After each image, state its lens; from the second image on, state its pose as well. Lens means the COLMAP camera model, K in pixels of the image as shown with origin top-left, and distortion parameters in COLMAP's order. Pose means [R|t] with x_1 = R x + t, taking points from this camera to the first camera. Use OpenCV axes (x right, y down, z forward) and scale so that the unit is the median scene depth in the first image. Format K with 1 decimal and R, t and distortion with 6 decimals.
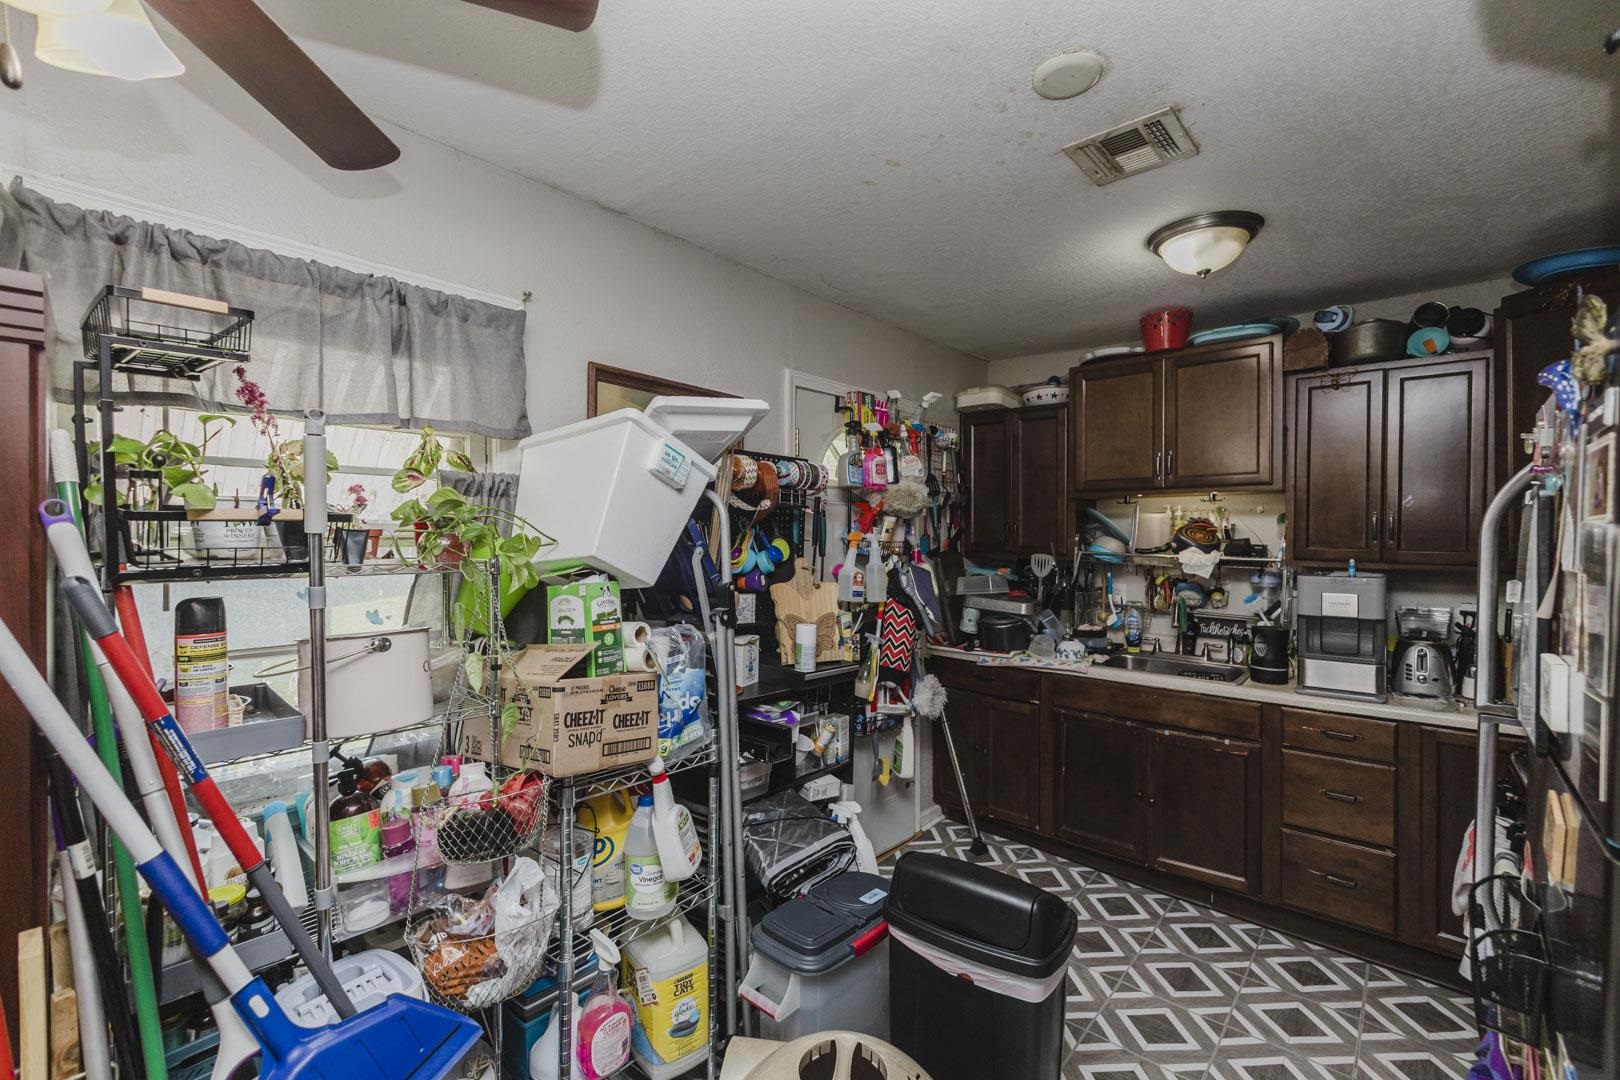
lens RADIAL K [[697.9, 0, 805.5], [0, 697.9, 543.4], [0, 0, 1]] dist [-0.004505, -0.000755]
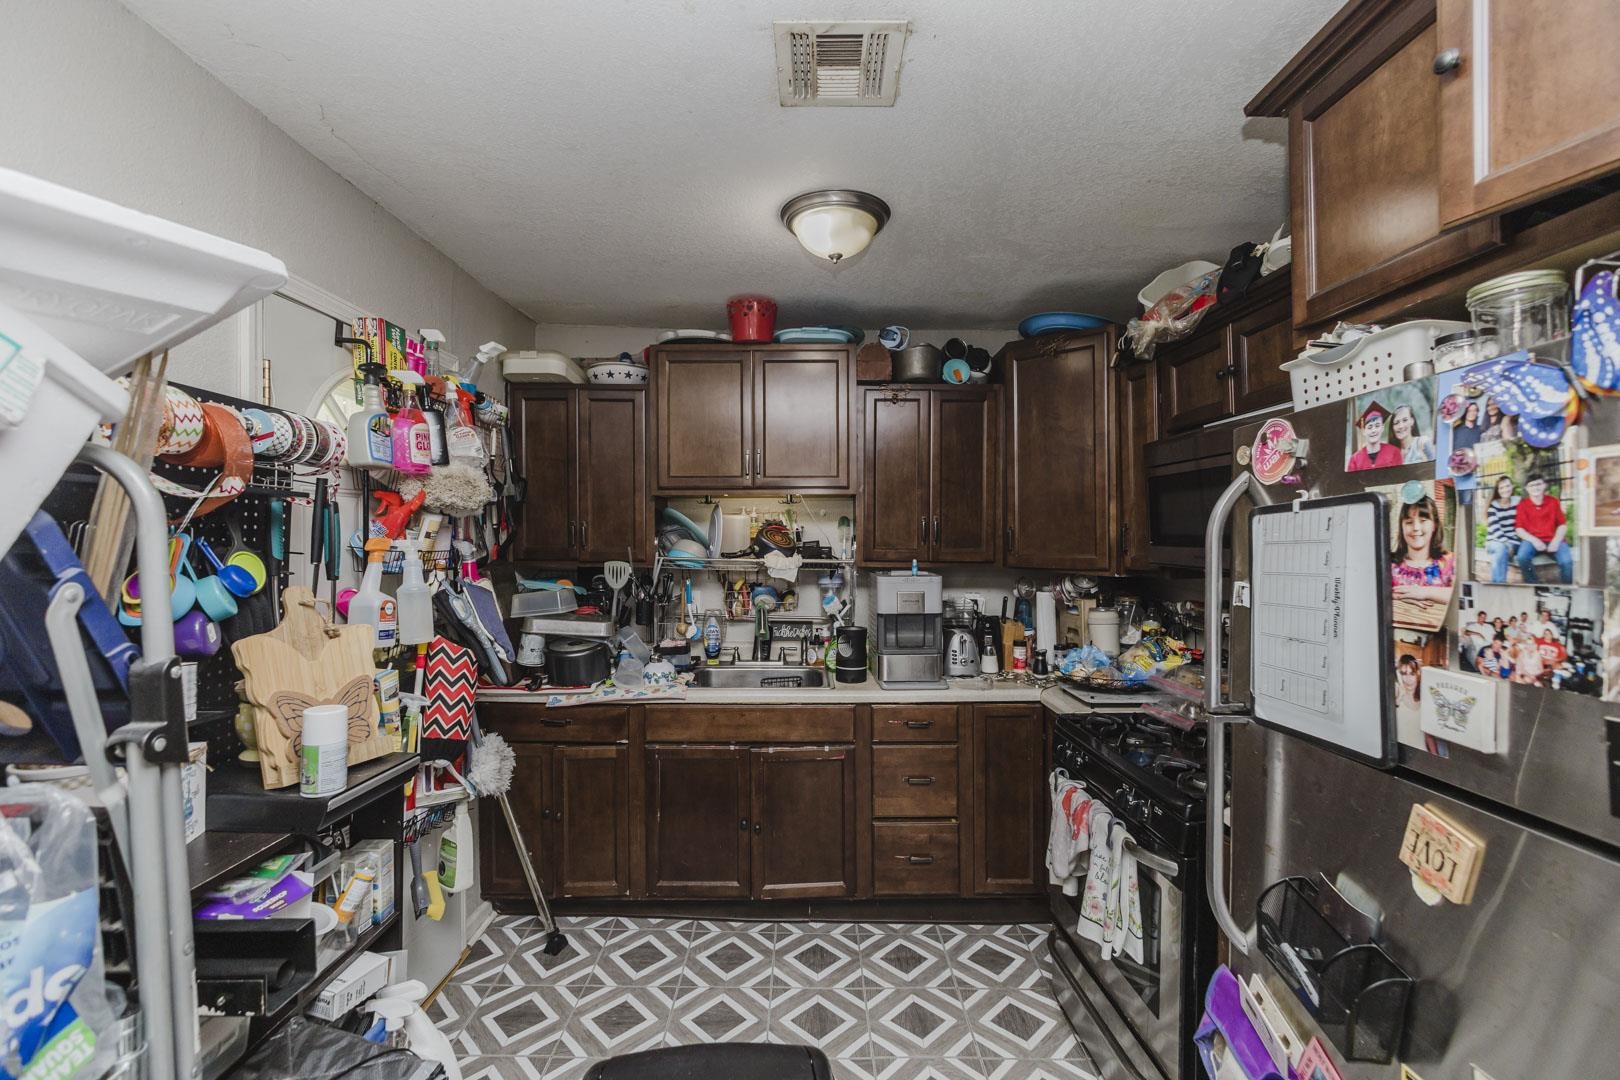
lens RADIAL K [[697.9, 0, 810.1], [0, 697.9, 541.7], [0, 0, 1]] dist [-0.004505, -0.000755]
pose [[0.738205, -0.010982, 0.674487, -0.069018], [0.013176, 0.999911, 0.001860, -0.008735], [-0.674447, 0.007514, 0.738285, 0.271481]]
